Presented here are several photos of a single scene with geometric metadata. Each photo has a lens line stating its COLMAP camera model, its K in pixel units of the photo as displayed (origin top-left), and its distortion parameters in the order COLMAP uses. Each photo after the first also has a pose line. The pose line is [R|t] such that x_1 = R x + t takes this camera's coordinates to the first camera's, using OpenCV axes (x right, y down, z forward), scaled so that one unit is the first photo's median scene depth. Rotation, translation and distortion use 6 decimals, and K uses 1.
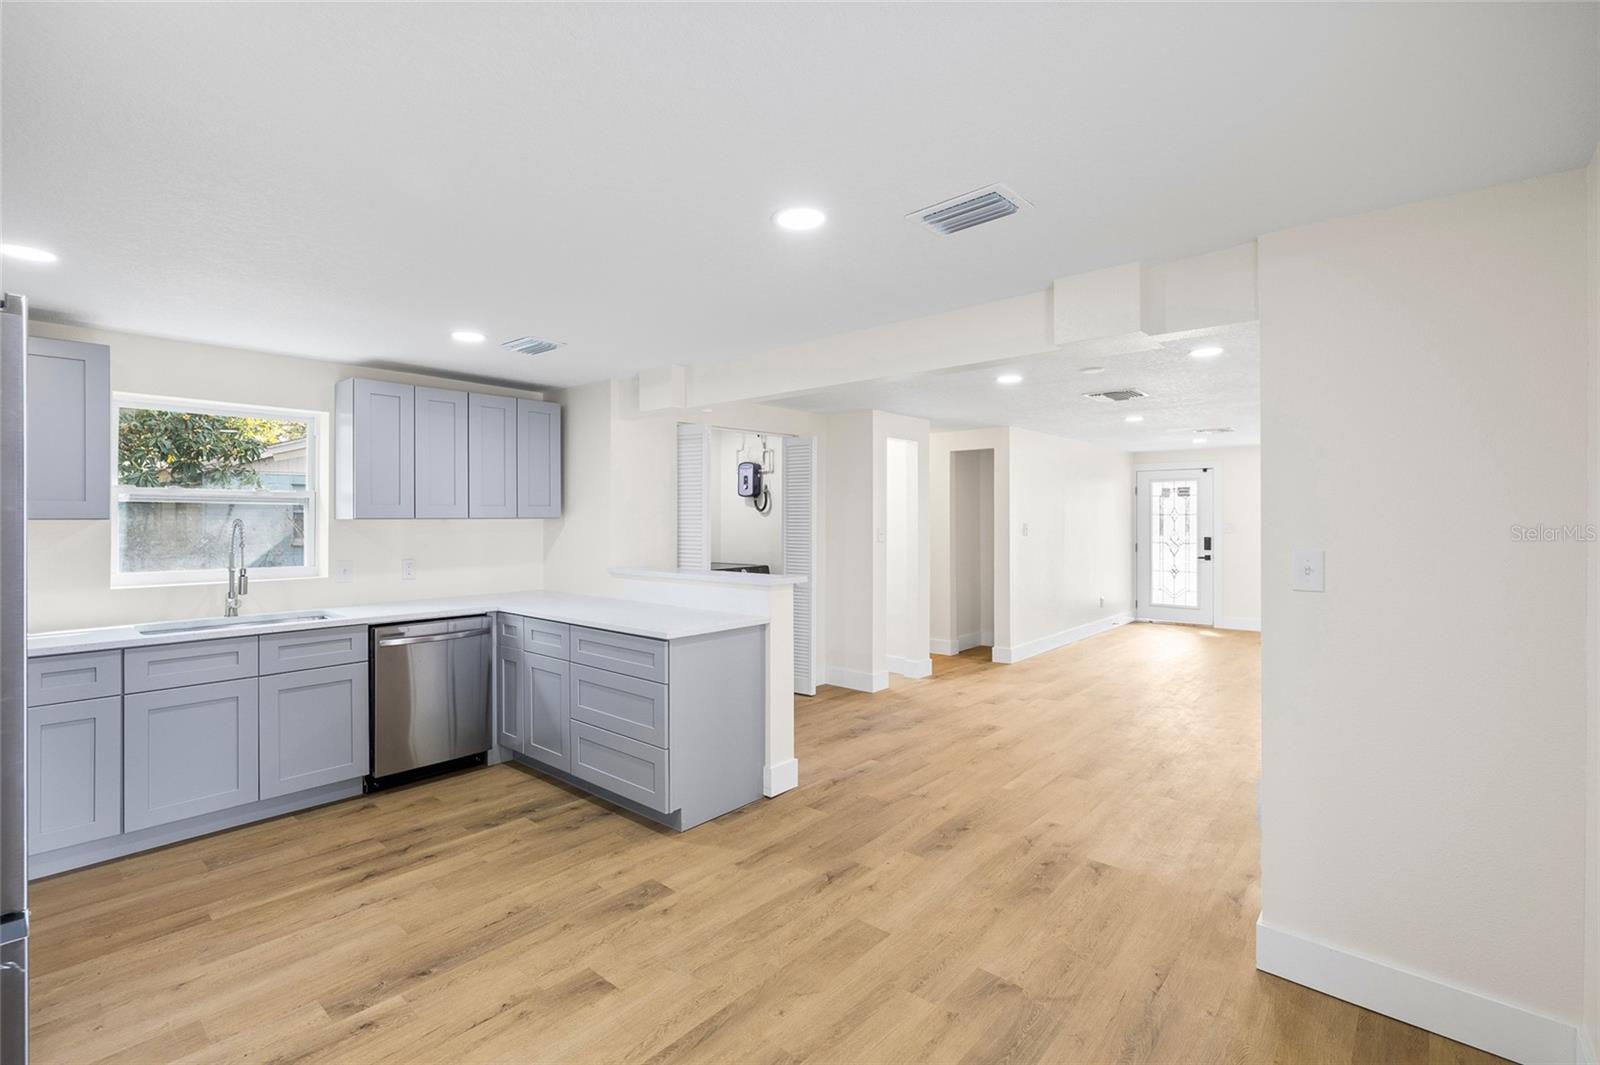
lens RADIAL K [[728.6, 0, 798.8], [0, 728.6, 515.6], [0, 0, 1]] dist [-0.002577, -0.000545]
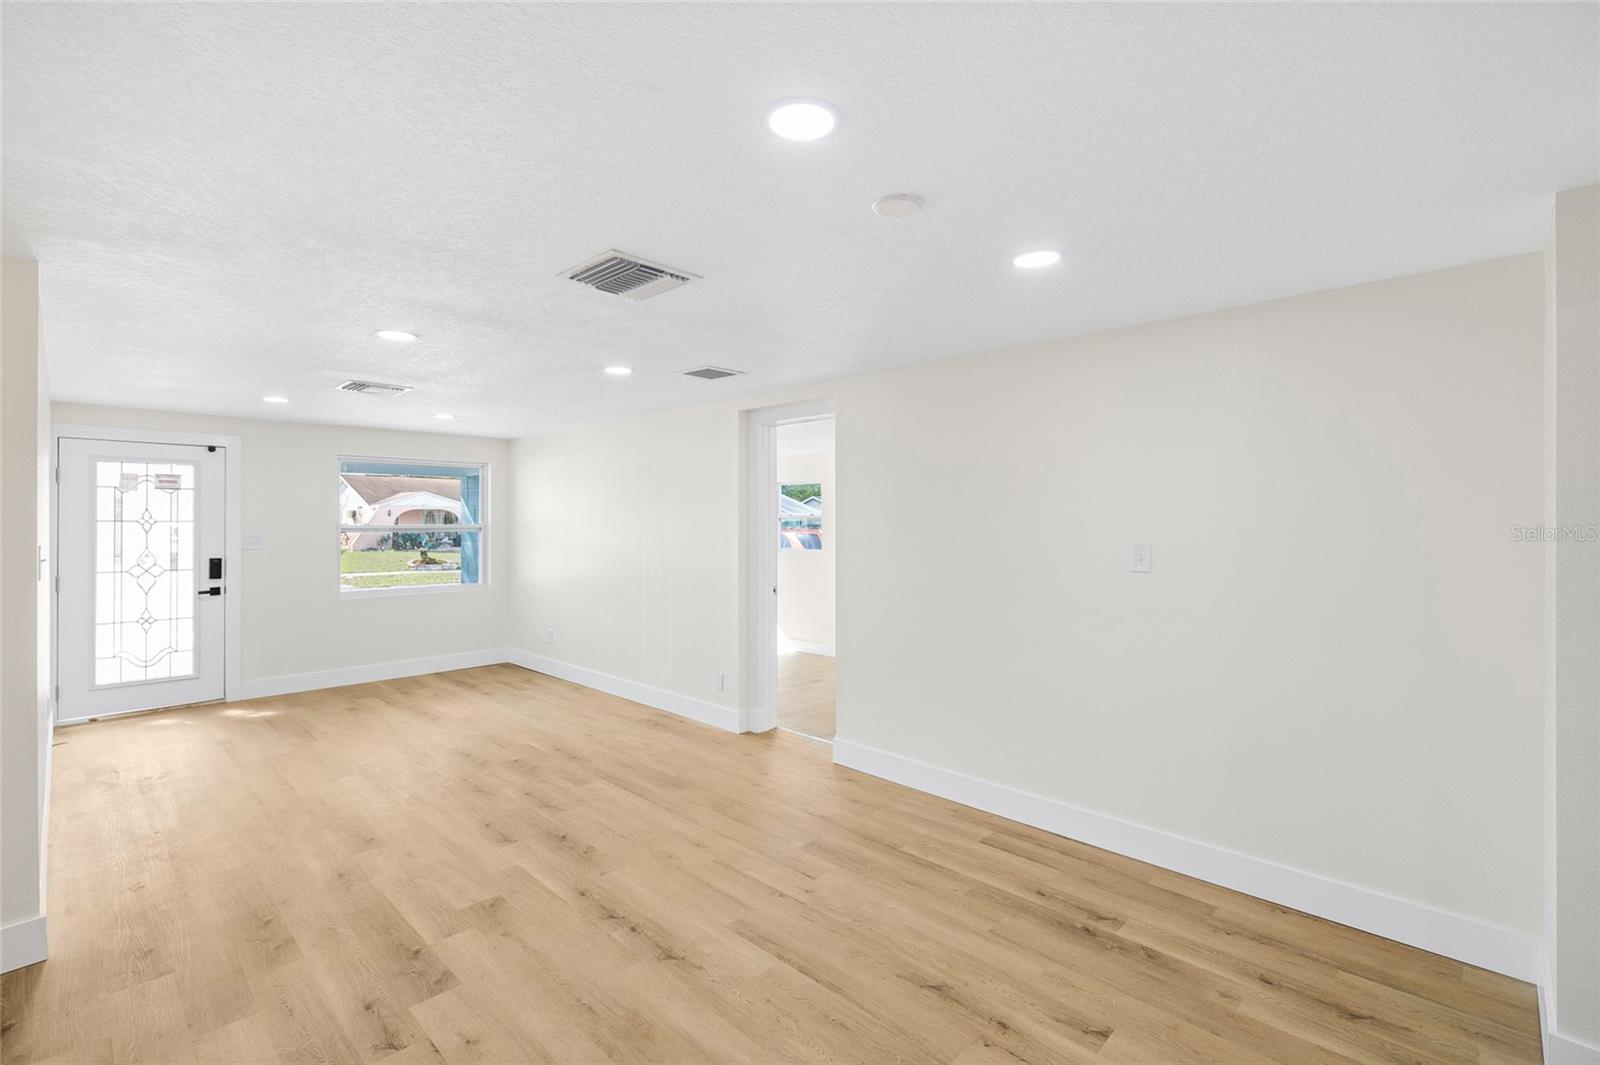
lens RADIAL K [[716.6, 0, 799.9], [0, 716.6, 519.2], [0, 0, 1]] dist [-0.002040, -0.000058]
pose [[0.050764, 0.007203, 0.998685, -0.050980], [-0.004430, 0.999966, -0.006987, -0.003372], [-0.998701, -0.004069, 0.050795, 1.197101]]
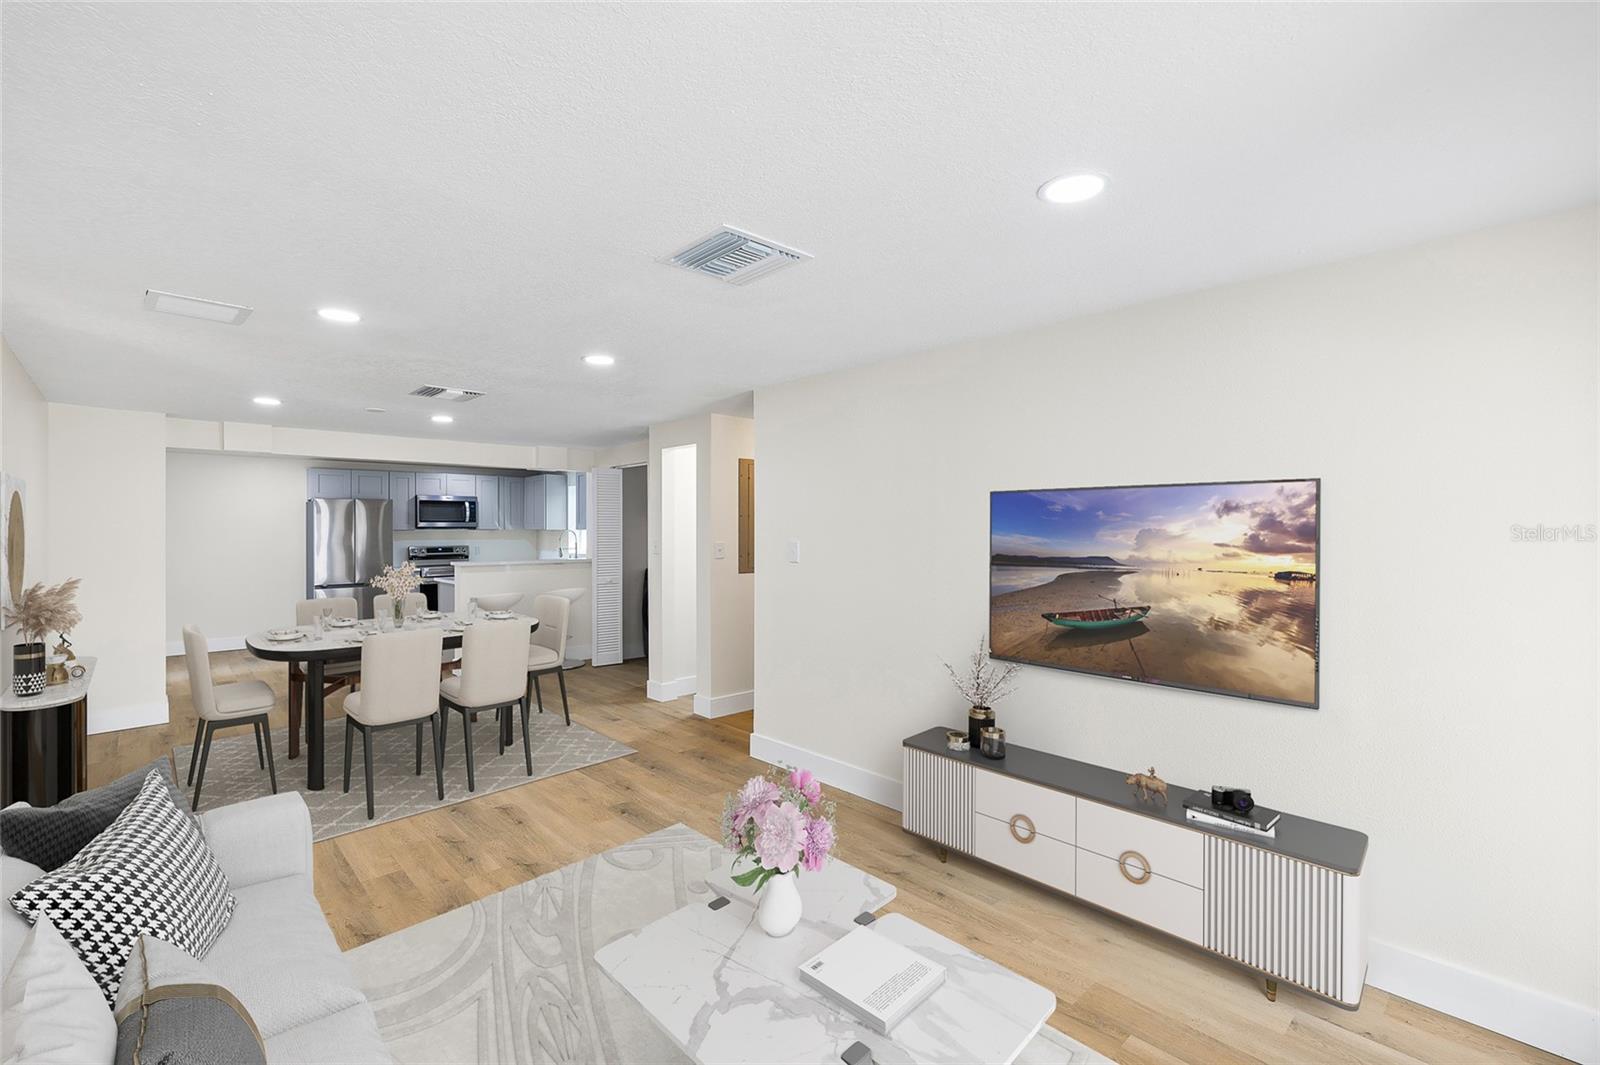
lens RADIAL K [[709.5, 0, 797.6], [0, 709.5, 535.4], [0, 0, 1]] dist [-0.003312, -0.000247]
pose [[-0.106731, 0.012184, -0.994213, 1.730808], [0.004755, 0.999920, 0.011743, -0.000817], [0.994277, -0.003475, -0.106780, 2.104981]]
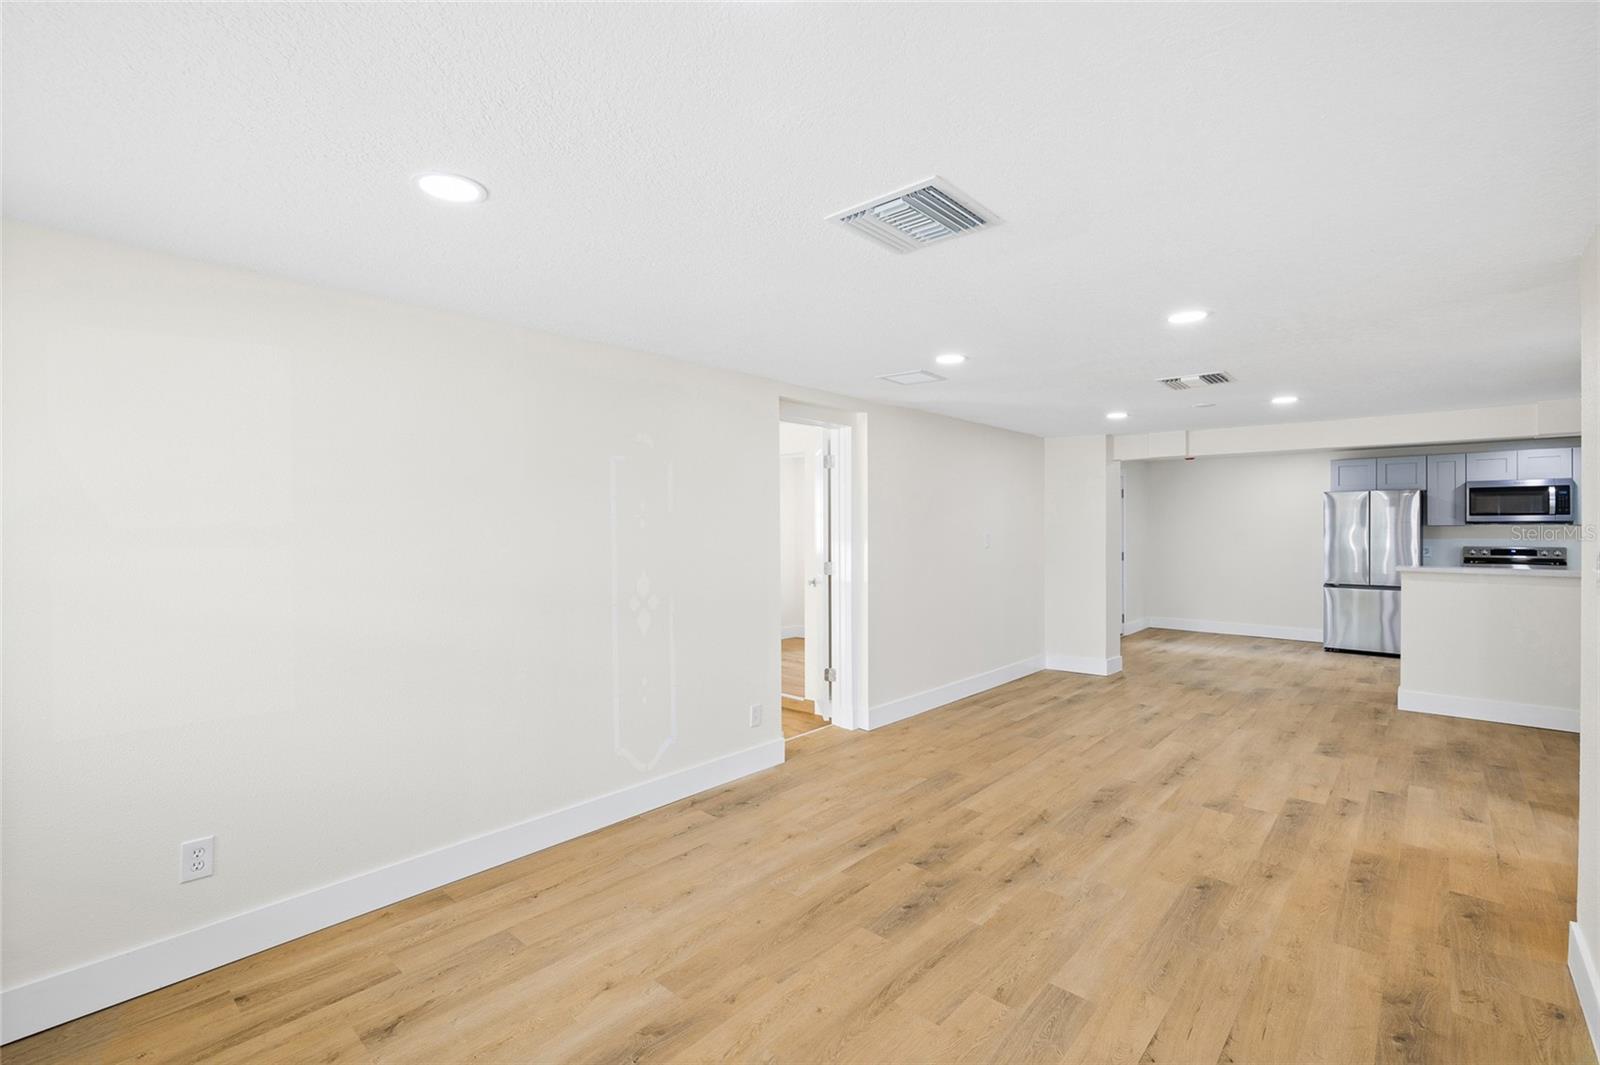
lens RADIAL K [[708.7, 0, 801.5], [0, 708.7, 523.1], [0, 0, 1]] dist [-0.003177, -0.000440]
pose [[-0.999836, 0.004425, 0.017545, 1.212367], [0.004321, 0.999973, -0.005961, 0.000482], [-0.017571, -0.005885, -0.999828, 2.528267]]
